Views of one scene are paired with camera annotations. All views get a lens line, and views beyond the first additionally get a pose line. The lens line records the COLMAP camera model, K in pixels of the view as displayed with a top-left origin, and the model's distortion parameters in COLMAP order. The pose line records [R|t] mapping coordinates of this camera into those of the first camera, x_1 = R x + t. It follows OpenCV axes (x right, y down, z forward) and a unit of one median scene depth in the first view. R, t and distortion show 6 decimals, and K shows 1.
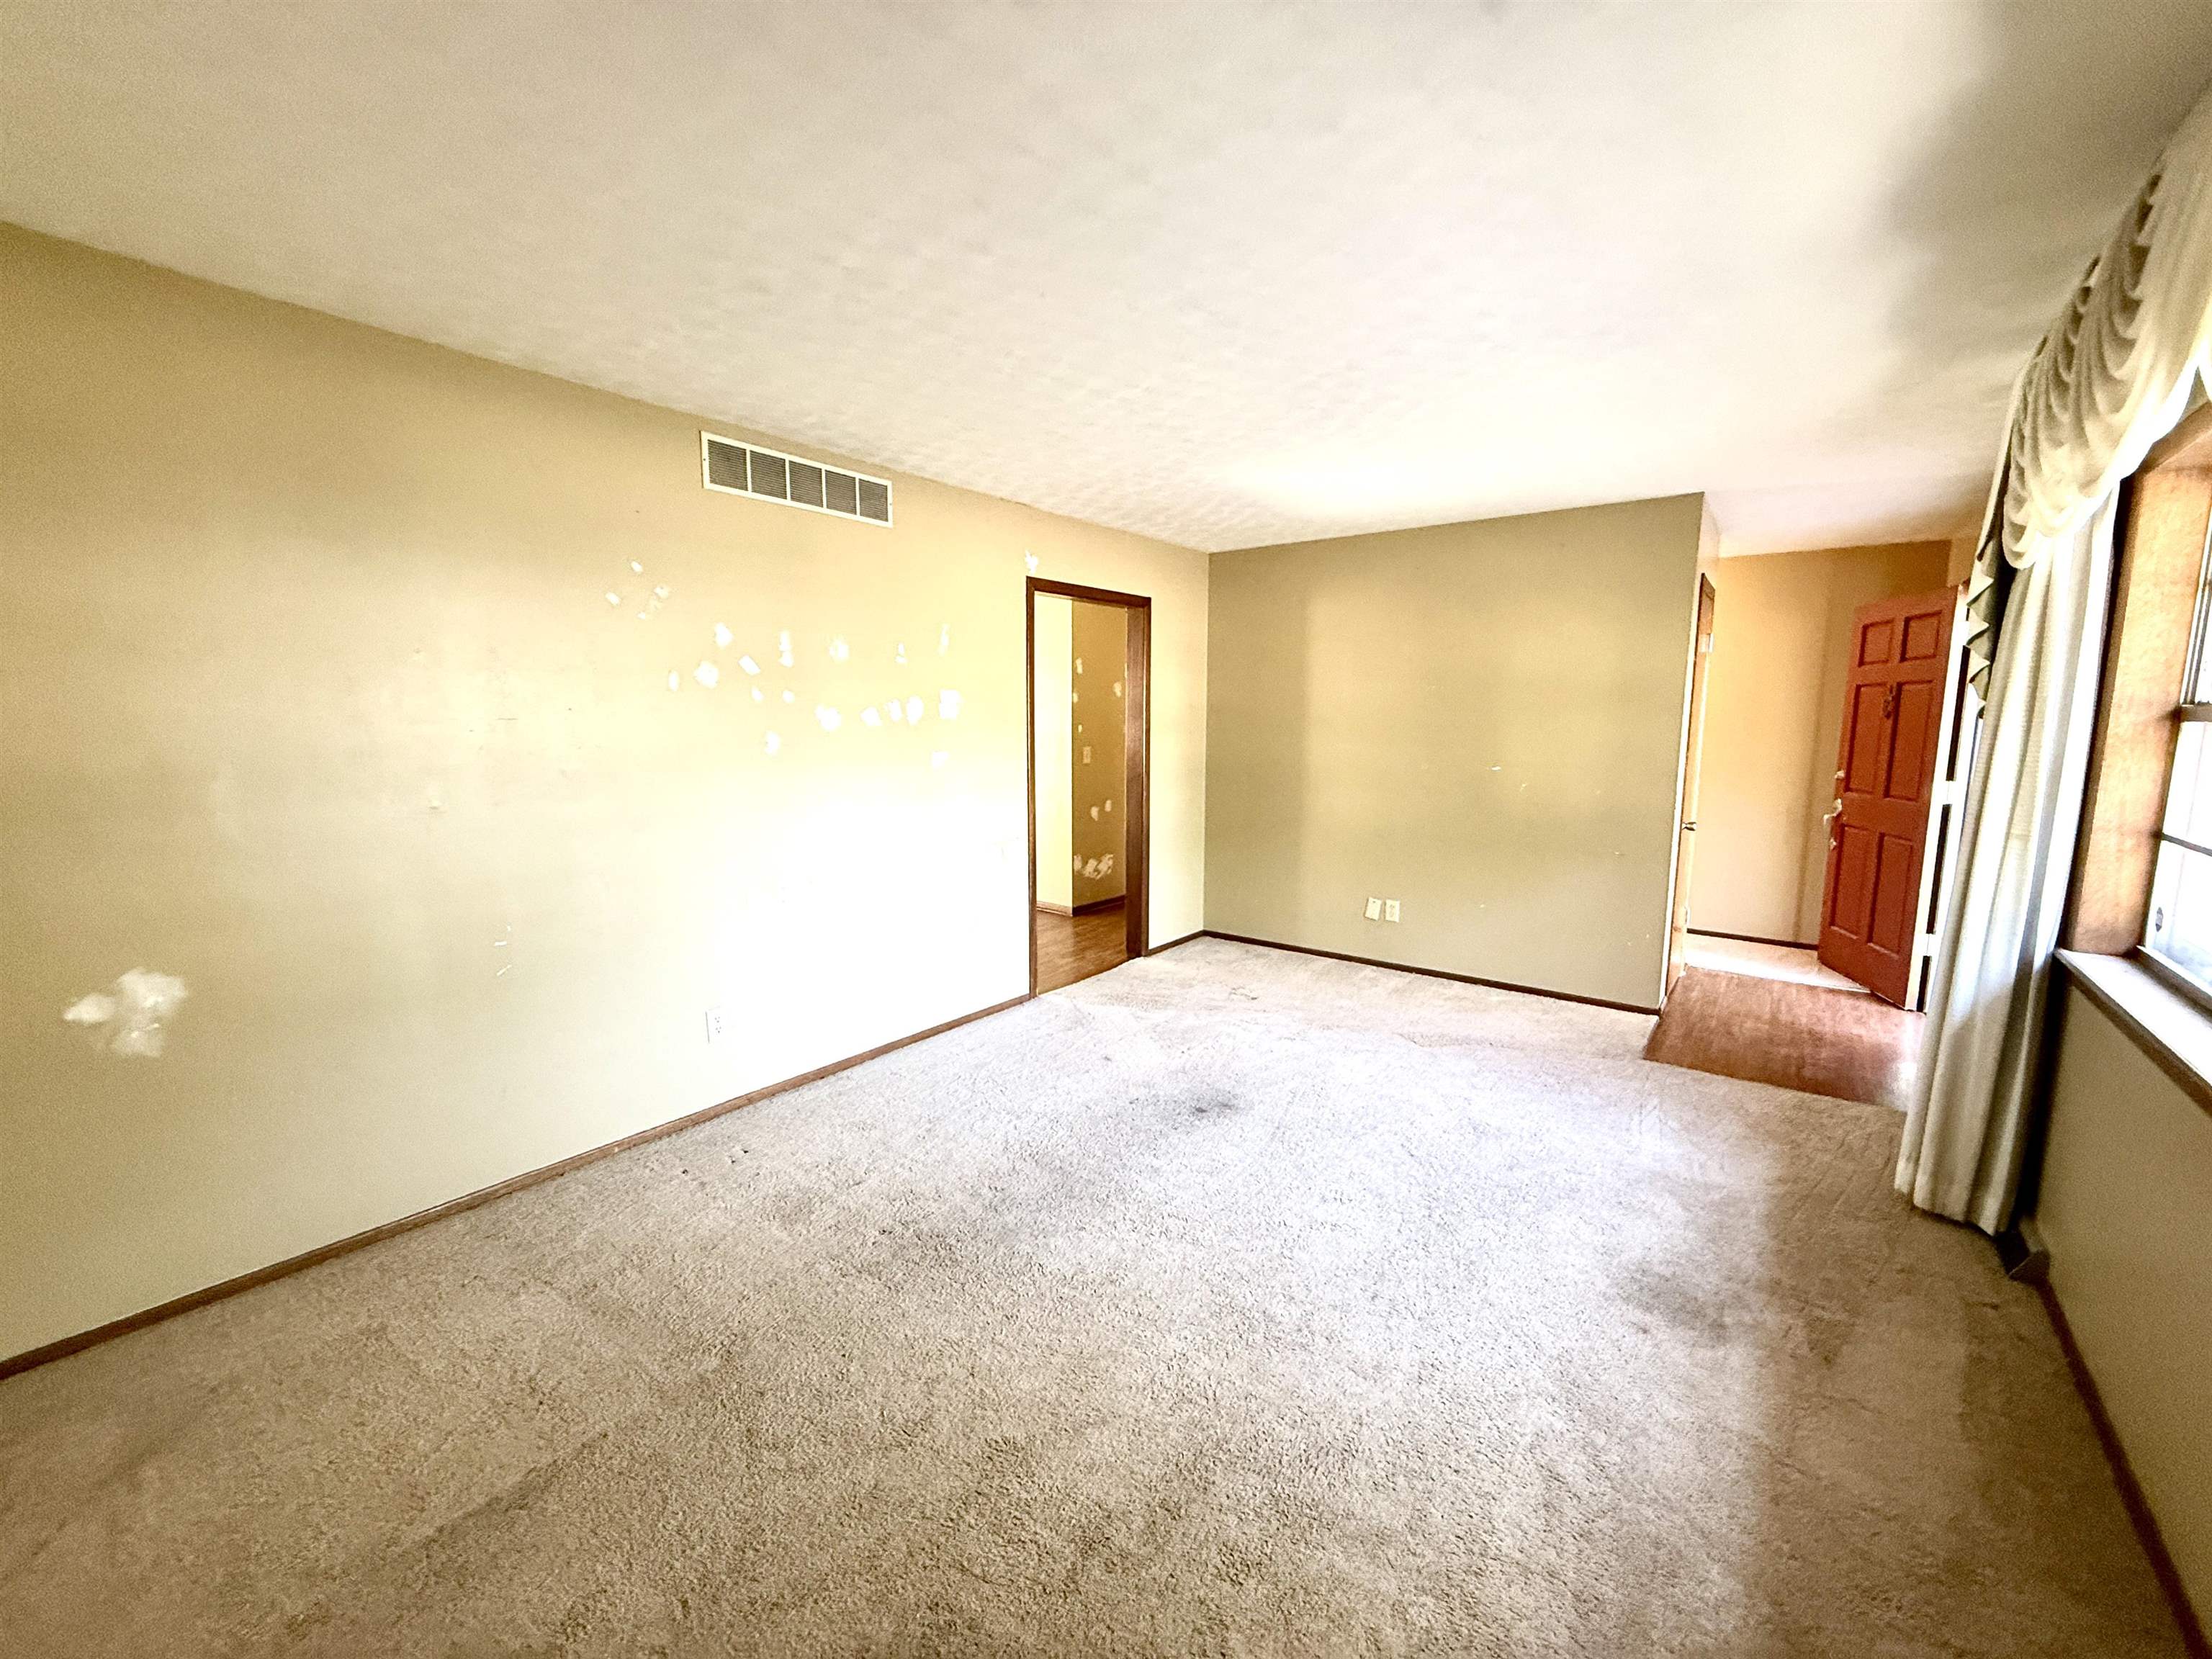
lens RADIAL K [[887.1, 0, 1106.0], [0, 887.1, 840.0], [0, 0, 1]] dist [-0.000955, -0.000113]
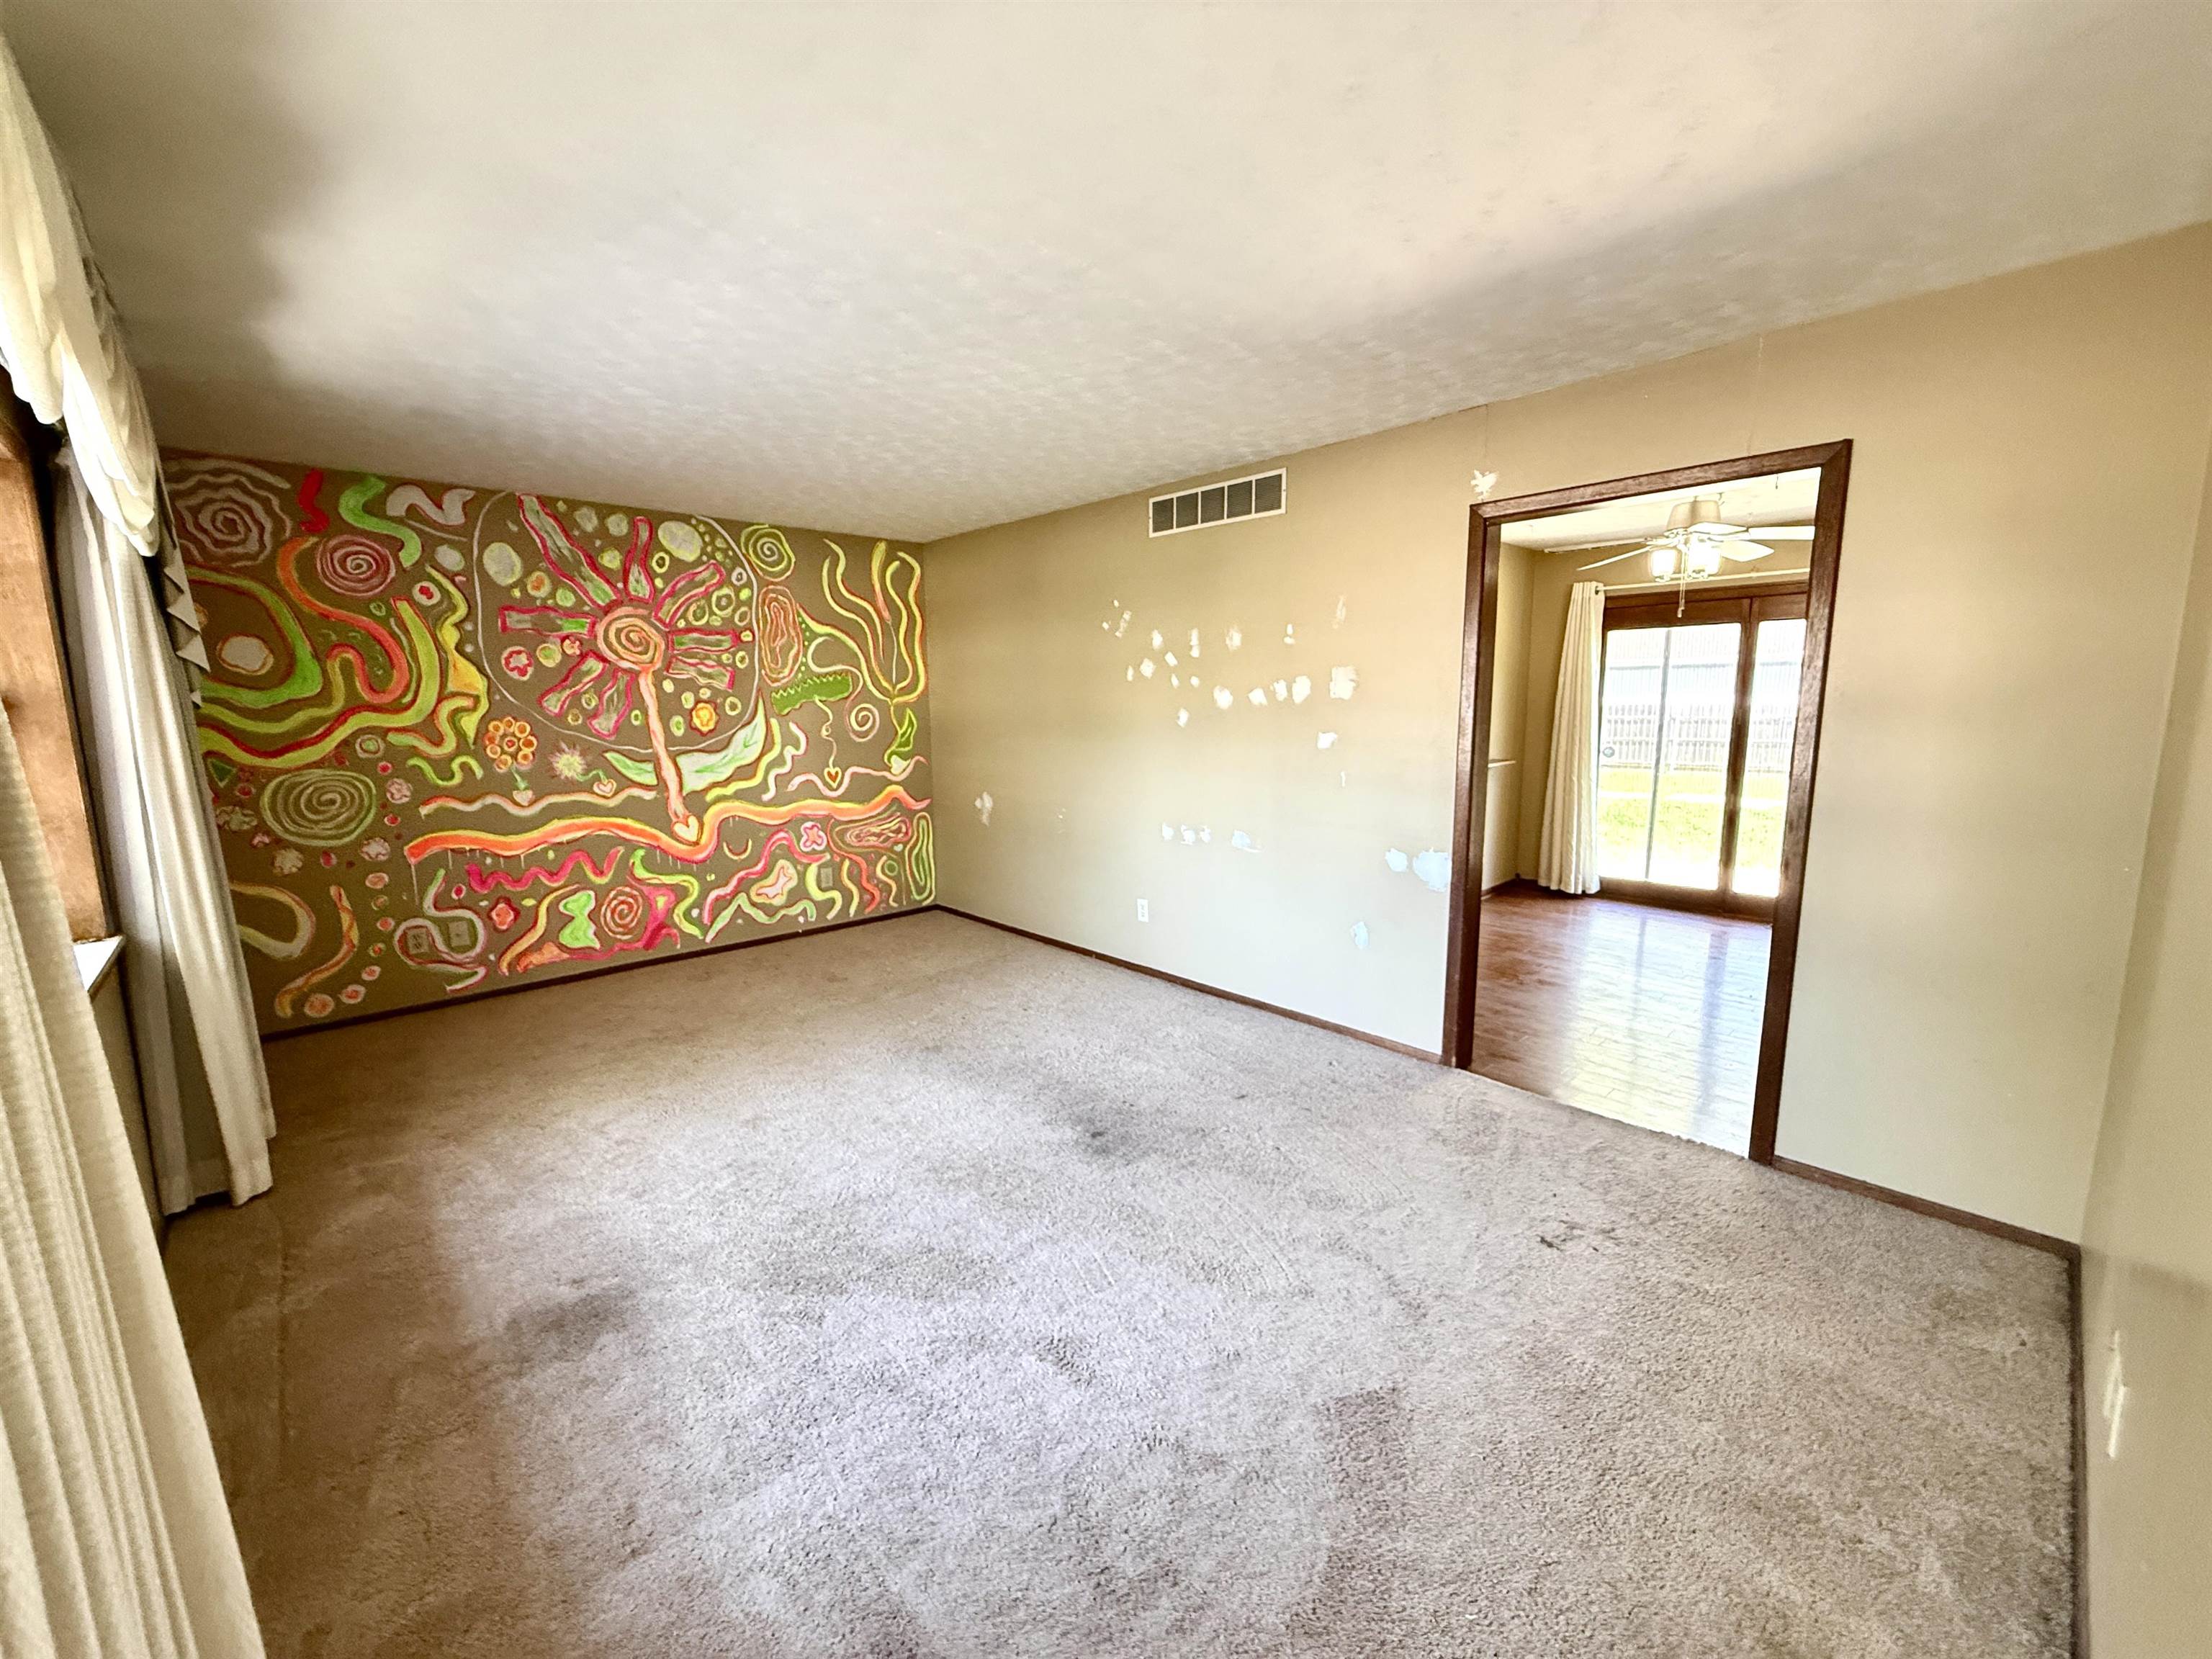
lens RADIAL K [[884.0, 0, 1102.1], [0, 884.0, 835.5], [0, 0, 1]] dist [-0.001737, -0.000006]
pose [[-0.166395, 0.158356, -0.973261, 0.914515], [-0.120934, 0.976292, 0.179525, -0.154289], [0.978615, 0.147573, -0.143300, 1.064948]]
